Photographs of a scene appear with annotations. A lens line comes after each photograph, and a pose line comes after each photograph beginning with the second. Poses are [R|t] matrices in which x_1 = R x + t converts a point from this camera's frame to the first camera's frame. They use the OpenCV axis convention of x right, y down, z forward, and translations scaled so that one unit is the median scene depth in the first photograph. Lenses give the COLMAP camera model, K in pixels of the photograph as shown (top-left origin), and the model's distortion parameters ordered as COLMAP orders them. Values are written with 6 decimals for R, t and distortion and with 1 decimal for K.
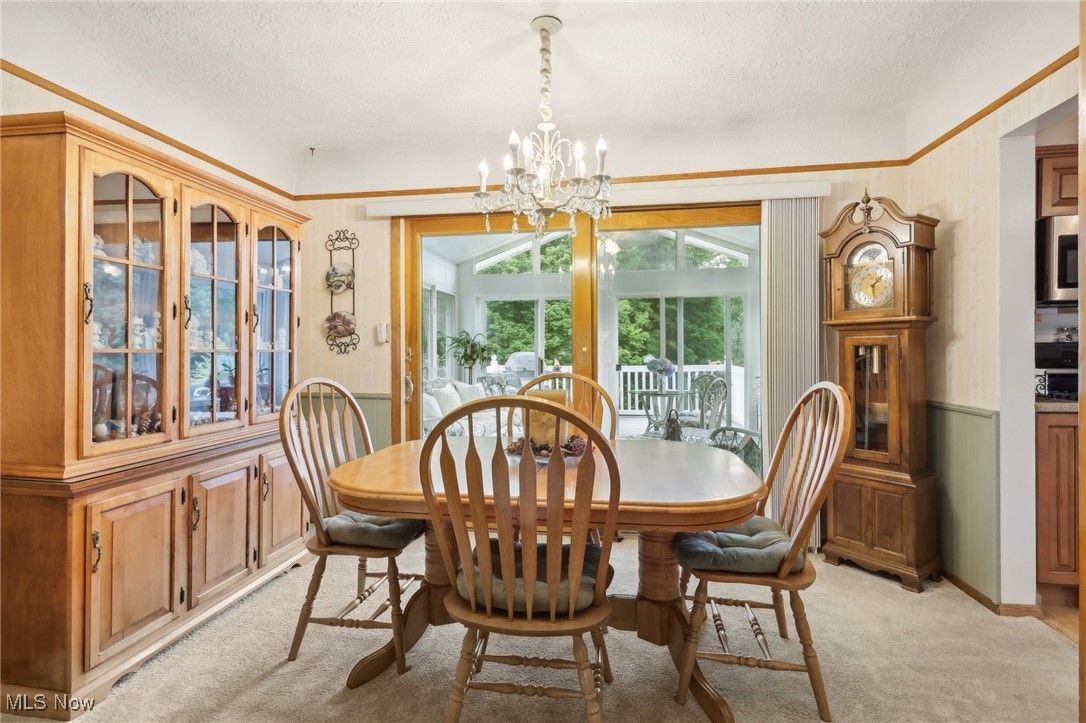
lens RADIAL K [[521.7, 0, 543.8], [0, 521.7, 355.8], [0, 0, 1]] dist [0.008132, 0.000787]
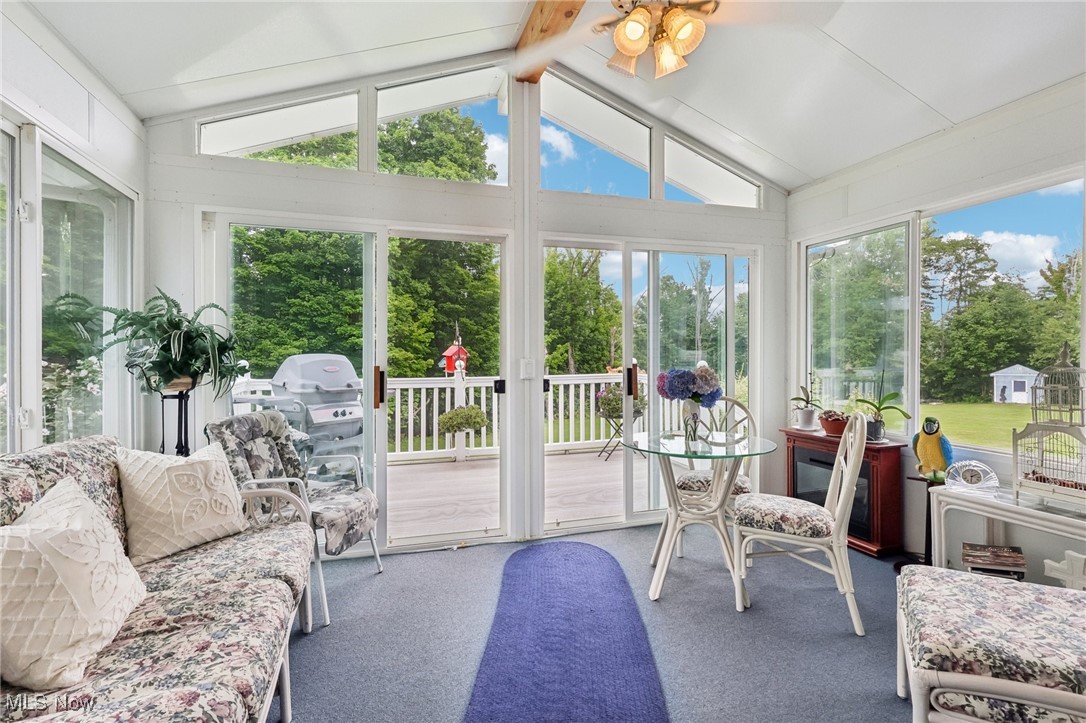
lens RADIAL K [[521.7, 0, 543.3], [0, 521.7, 355.0], [0, 0, 1]] dist [0.008132, 0.000787]
pose [[0.902257, 0.000552, 0.431198, -0.063905], [0.002653, 0.999973, -0.006831, -0.002625], [-0.431191, 0.007307, 0.902231, 0.505078]]
